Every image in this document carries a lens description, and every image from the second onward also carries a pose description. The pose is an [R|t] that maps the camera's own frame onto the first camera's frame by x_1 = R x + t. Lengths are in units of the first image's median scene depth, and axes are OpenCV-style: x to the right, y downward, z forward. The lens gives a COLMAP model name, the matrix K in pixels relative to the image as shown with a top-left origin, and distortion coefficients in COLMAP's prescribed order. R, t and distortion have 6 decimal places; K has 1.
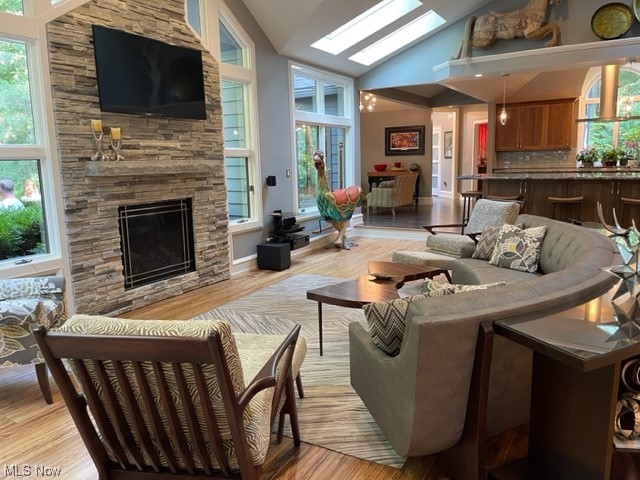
lens RADIAL K [[481.9, 0, 326.0], [0, 481.9, 237.6], [0, 0, 1]] dist [0.046629, -0.060241]
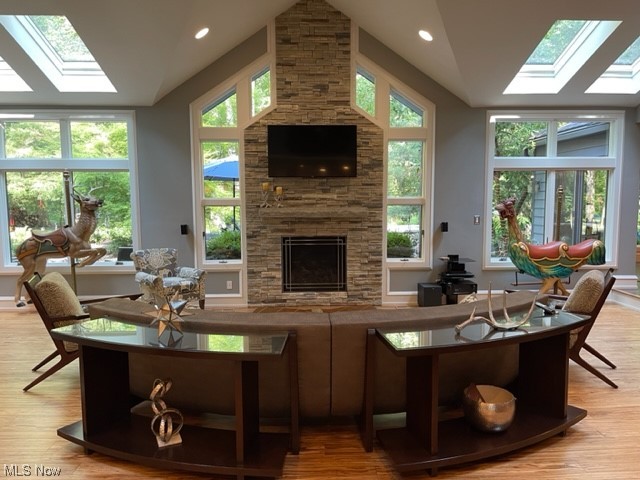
lens RADIAL K [[481.9, 0, 319.6], [0, 481.9, 251.2], [0, 0, 1]] dist [0.046629, -0.060241]
pose [[0.531661, 0.109499, -0.839849, 0.826972], [-0.141325, 0.989175, 0.039504, -0.085965], [0.835083, 0.097689, 0.541380, 0.243917]]
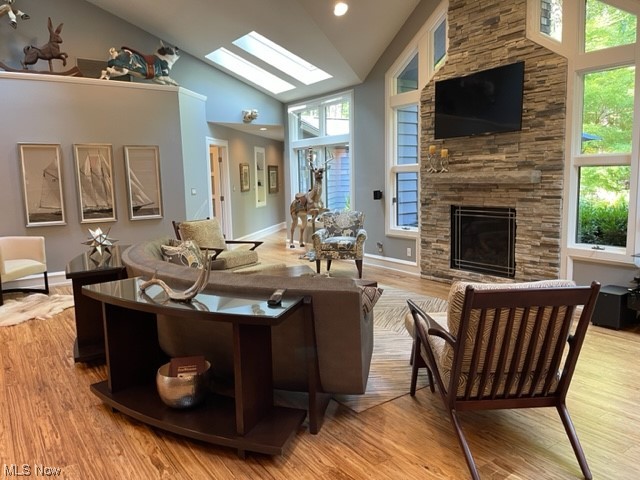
lens RADIAL K [[481.9, 0, 317.5], [0, 481.9, 239.3], [0, 0, 1]] dist [0.046629, -0.060241]
pose [[-0.433869, 0.145991, -0.889069, 0.861696], [-0.111483, 0.970502, 0.213767, -0.198102], [0.894052, 0.191863, -0.404796, 1.100294]]
